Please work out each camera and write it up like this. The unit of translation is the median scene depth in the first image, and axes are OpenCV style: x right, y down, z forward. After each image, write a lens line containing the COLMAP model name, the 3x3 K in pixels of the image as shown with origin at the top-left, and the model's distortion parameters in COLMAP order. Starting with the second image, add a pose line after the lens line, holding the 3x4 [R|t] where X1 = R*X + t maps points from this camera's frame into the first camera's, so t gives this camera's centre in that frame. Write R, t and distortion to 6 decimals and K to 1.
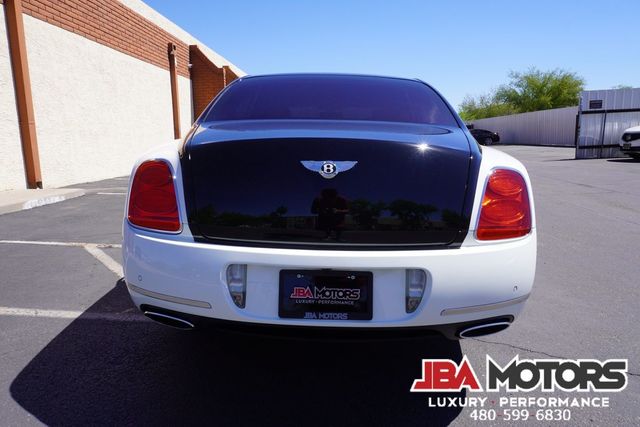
lens RADIAL K [[426.0, 0, 321.1], [0, 426.0, 209.9], [0, 0, 1]] dist [-0.047052, 0.026575]
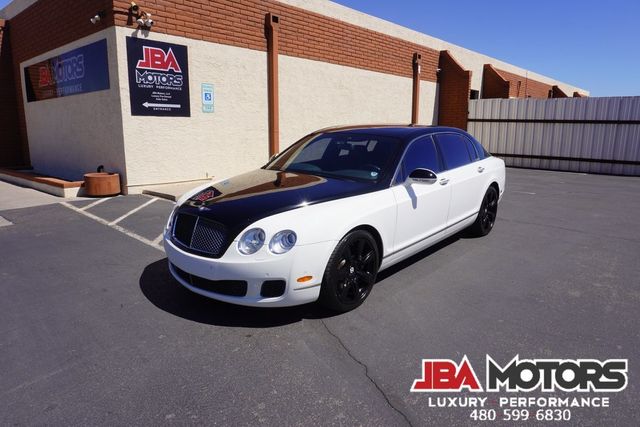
lens RADIAL K [[426.0, 0, 321.9], [0, 426.0, 211.6], [0, 0, 1]] dist [-0.047052, 0.026575]
pose [[0.775935, 0.136618, -0.615841, 0.305273], [-0.117976, 0.990469, 0.071080, -0.048145], [0.619682, 0.017501, 0.784658, -0.036145]]
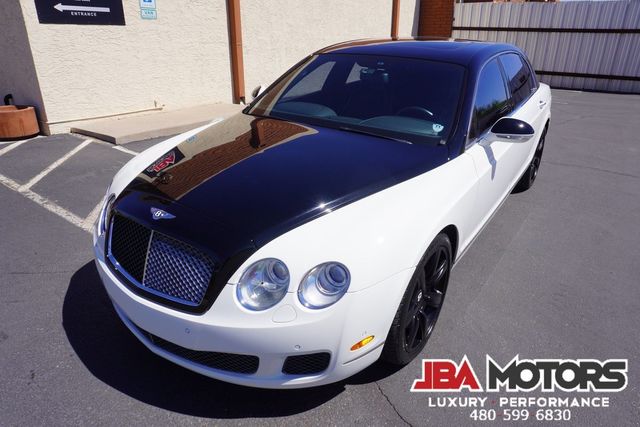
lens RADIAL K [[426.0, 0, 321.7], [0, 426.0, 210.7], [0, 0, 1]] dist [-0.047052, 0.026575]
pose [[0.837133, 0.223605, -0.499209, 0.150026], [-0.104695, 0.961256, 0.255000, -0.073063], [0.536887, -0.161204, 0.828110, 0.072767]]
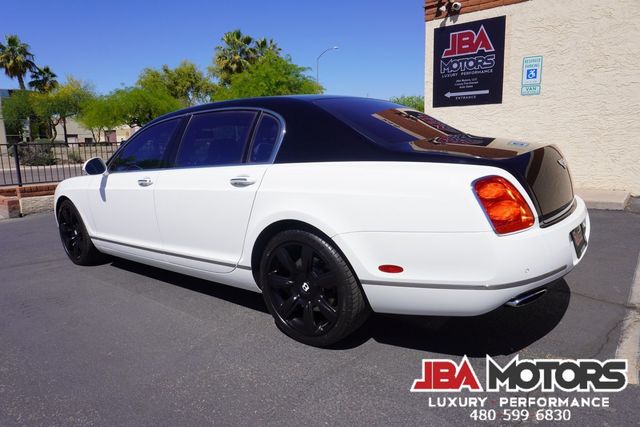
lens RADIAL K [[426.0, 0, 318.1], [0, 426.0, 211.4], [0, 0, 1]] dist [-0.047052, 0.026575]
pose [[-0.604578, 0.166985, -0.778846, 0.299097], [-0.092426, 0.956468, 0.276813, -0.157849], [0.791165, 0.239341, -0.562826, 0.802391]]
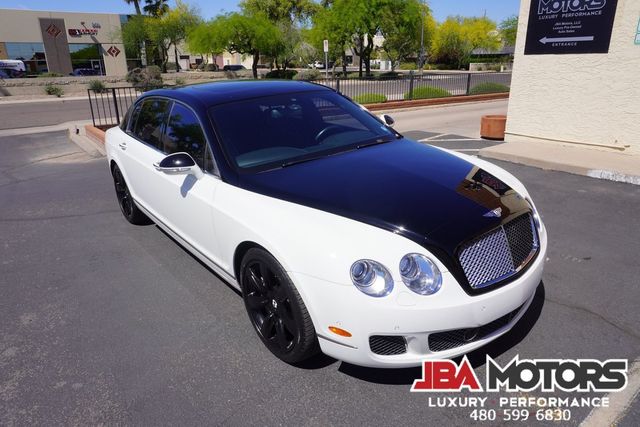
lens RADIAL K [[426.0, 0, 318.1], [0, 426.0, 210.0], [0, 0, 1]] dist [-0.047052, 0.026575]
pose [[-0.774396, 0.240215, -0.585327, 0.246016], [-0.067916, 0.888218, 0.454374, -0.217259], [0.629046, 0.391618, -0.671518, 0.838673]]
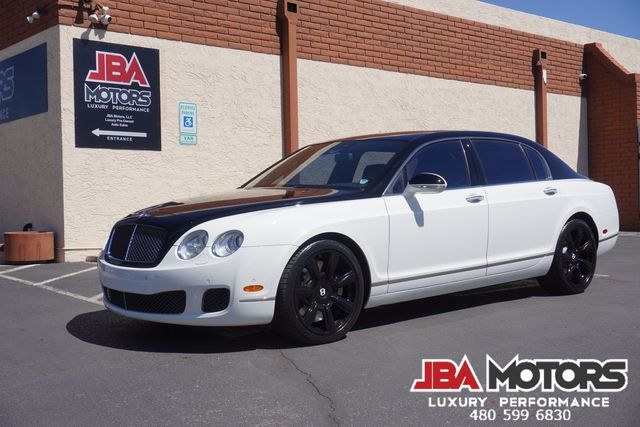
lens RADIAL K [[782.8, 0, 308.5], [0, 782.8, 216.9], [0, 0, 1]] dist [0.009329, 0.000000]
pose [[0.676055, 0.010426, -0.736777, 0.497596], [-0.111275, 0.989877, -0.088096, 0.027242], [0.728401, 0.141542, 0.670372, -0.097242]]
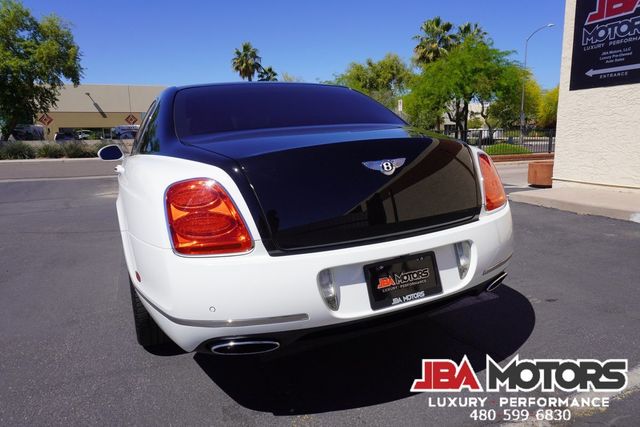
lens RADIAL K [[426.0, 0, 318.4], [0, 426.0, 210.9], [0, 0, 1]] dist [-0.047052, 0.026575]
pose [[-0.903620, 0.112221, -0.413374, 0.096418], [-0.031209, 0.945256, 0.324835, -0.166896], [0.427197, 0.306428, -0.850649, 0.915619]]
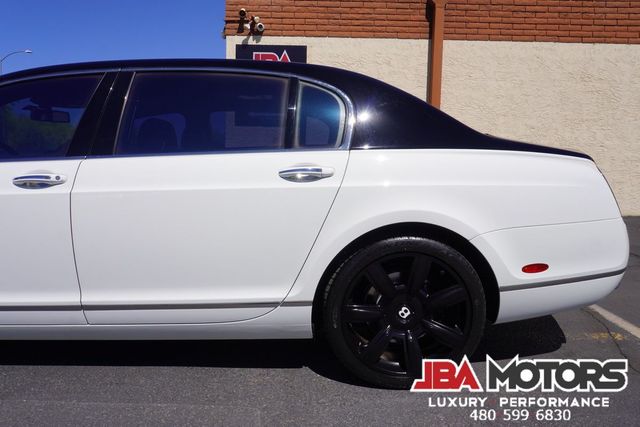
lens RADIAL K [[426.0, 0, 320.8], [0, 426.0, 214.0], [0, 0, 1]] dist [-0.047052, 0.026575]
pose [[0.028386, 0.124004, -0.991876, 0.297225], [-0.182965, 0.976156, 0.116803, -0.097107], [0.982710, 0.178163, 0.050398, 0.589369]]
